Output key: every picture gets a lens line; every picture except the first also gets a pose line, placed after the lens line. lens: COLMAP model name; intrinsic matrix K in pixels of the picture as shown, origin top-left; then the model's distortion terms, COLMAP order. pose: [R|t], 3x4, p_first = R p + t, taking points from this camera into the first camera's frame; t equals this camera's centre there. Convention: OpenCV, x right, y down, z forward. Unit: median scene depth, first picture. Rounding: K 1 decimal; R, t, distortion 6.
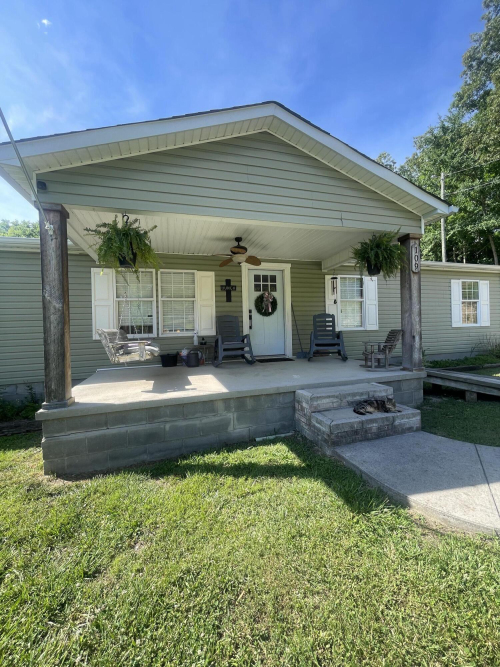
lens RADIAL K [[268.5, 0, 248.2], [0, 268.5, 331.3], [0, 0, 1]] dist [-0.002992, -0.000800]
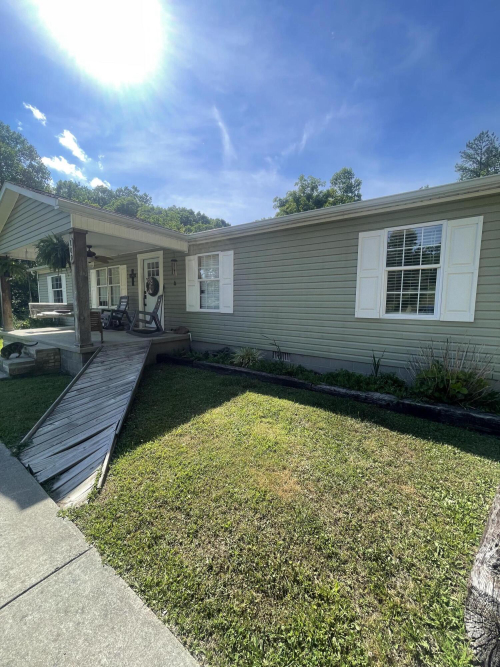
lens RADIAL K [[268.5, 0, 250.0], [0, 268.5, 333.4], [0, 0, 1]] dist [-0.002992, -0.000800]
pose [[0.622267, 0.115249, -0.774275, 1.326014], [-0.044715, 0.992721, 0.111827, -0.044927], [0.781527, -0.034964, 0.622891, 0.568046]]
